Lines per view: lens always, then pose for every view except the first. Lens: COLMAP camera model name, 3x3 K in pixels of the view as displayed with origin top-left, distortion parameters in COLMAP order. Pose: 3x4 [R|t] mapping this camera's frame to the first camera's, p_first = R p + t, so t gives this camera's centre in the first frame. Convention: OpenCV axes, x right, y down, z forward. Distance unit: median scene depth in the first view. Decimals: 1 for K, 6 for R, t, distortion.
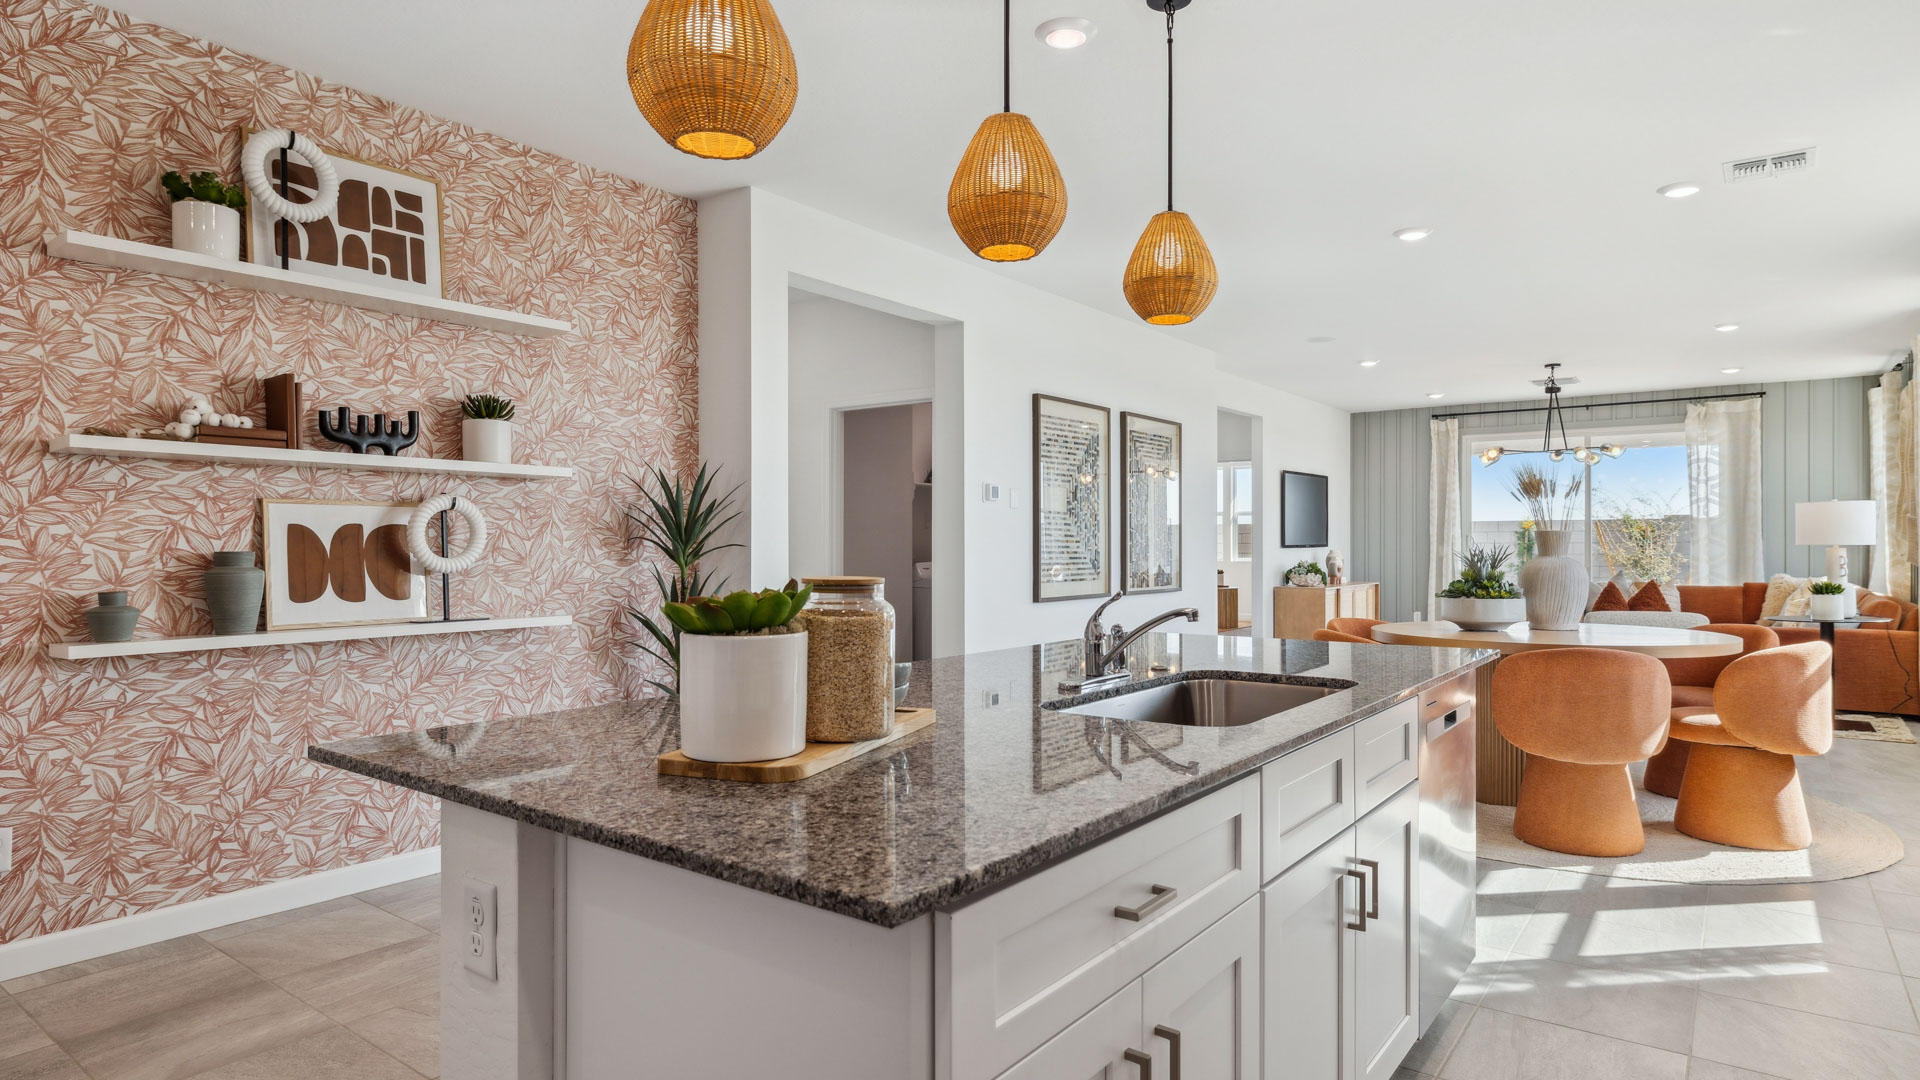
lens RADIAL K [[1052.3, 0, 962.9], [0, 1052.3, 538.1], [0, 0, 1]] dist [-0.001881, -0.001781]
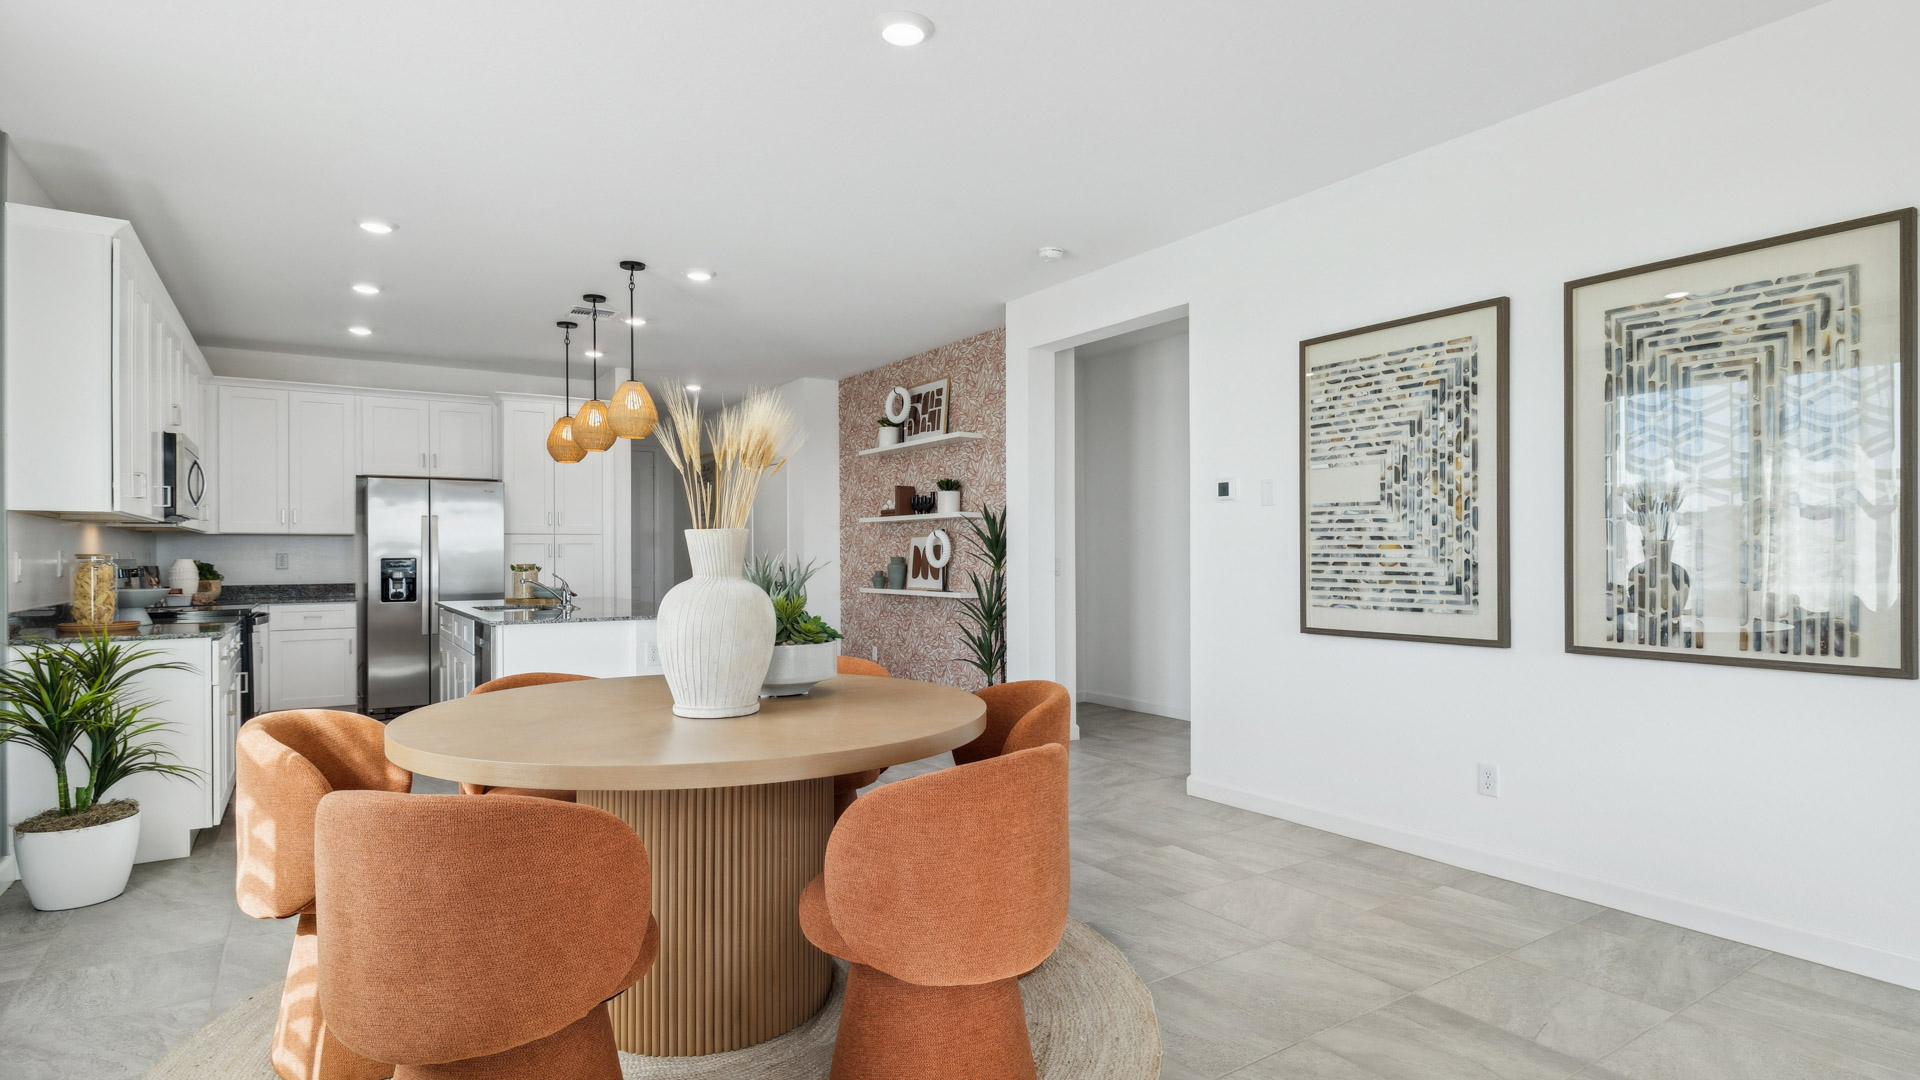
lens RADIAL K [[966.1, 0, 960.0], [0, 966.1, 552.8], [0, 0, 1]] dist [-0.003071, -0.000506]
pose [[-0.329854, -0.006213, -0.944011, 1.289295], [0.003184, 0.999965, -0.007694, 0.018386], [0.944026, -0.005544, -0.329823, 1.670269]]
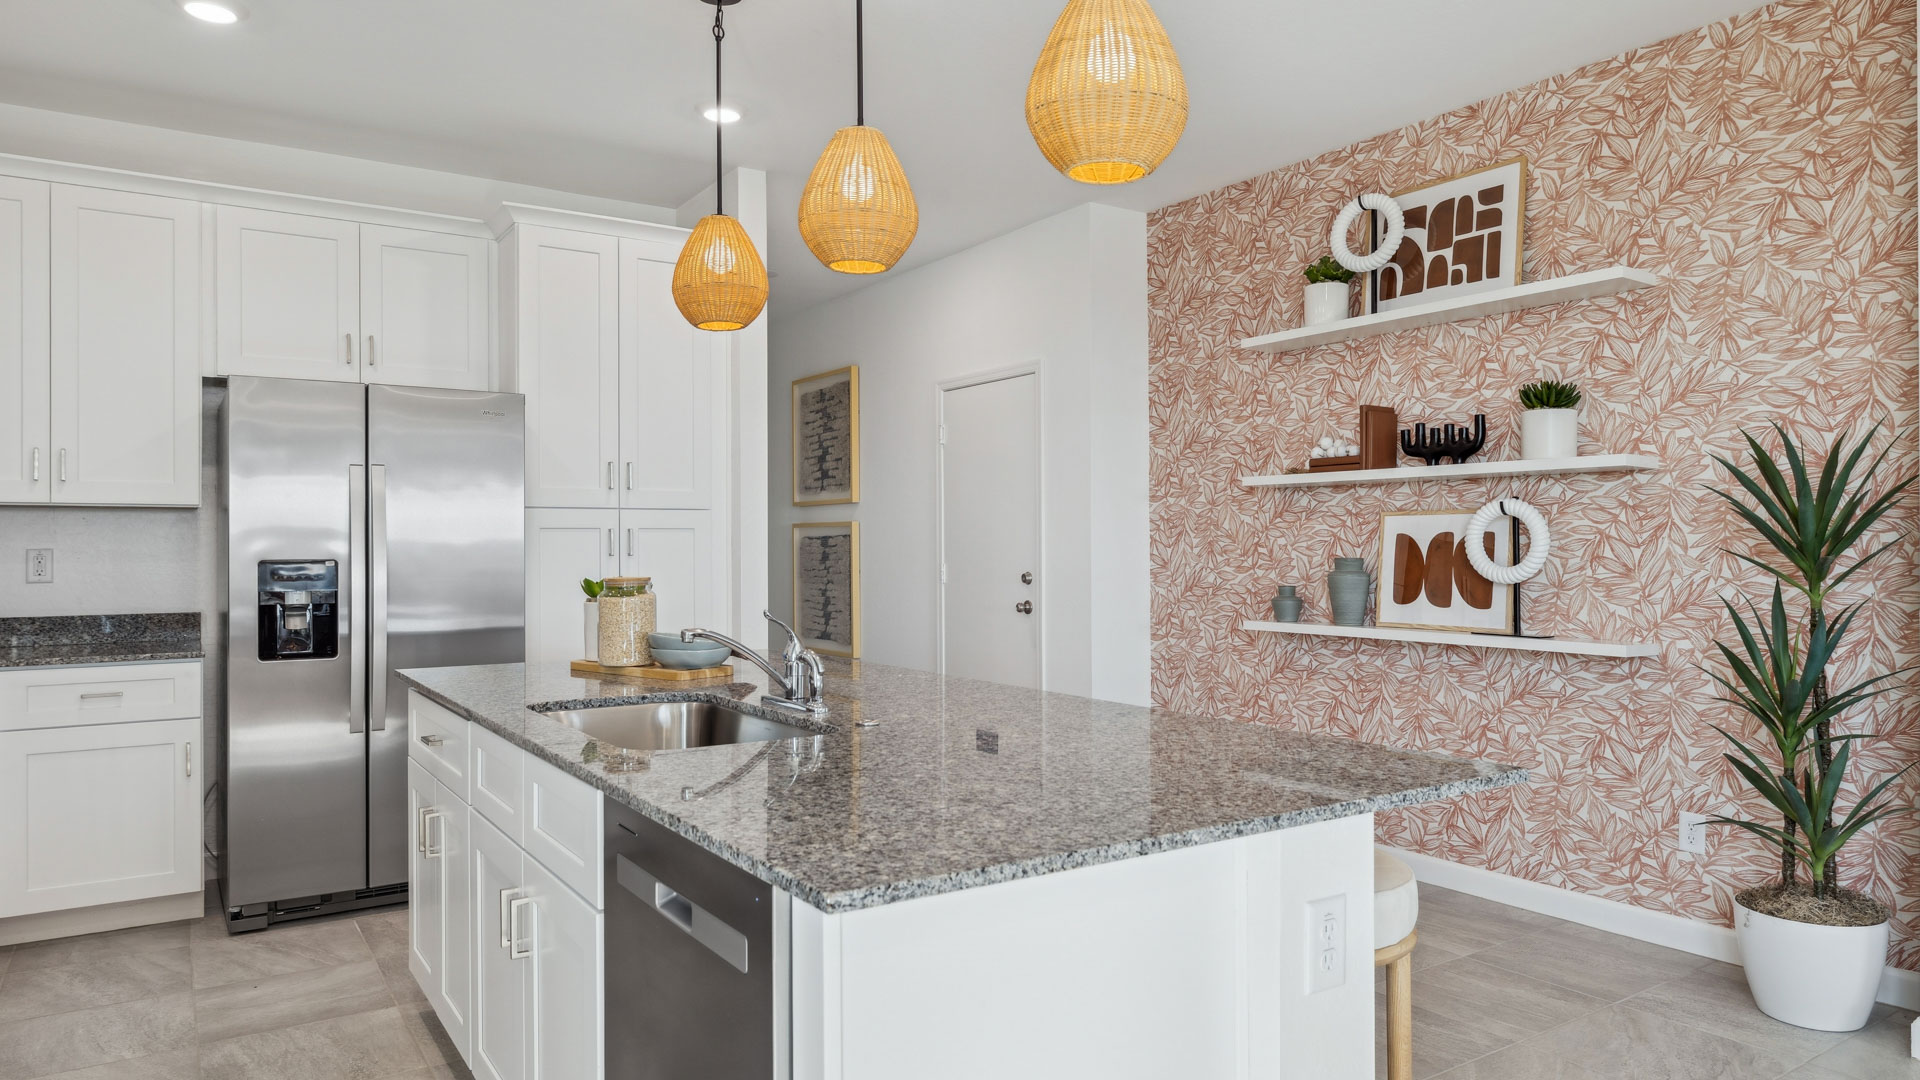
lens RADIAL K [[1207.5, 0, 965.0], [0, 1207.5, 549.7], [0, 0, 1]] dist [-0.002508, 0.022760]
pose [[-0.327816, -0.001399, -0.944741, 0.672634], [0.002261, 0.999995, -0.002265, 0.005128], [0.944739, -0.002878, -0.327811, 0.901214]]
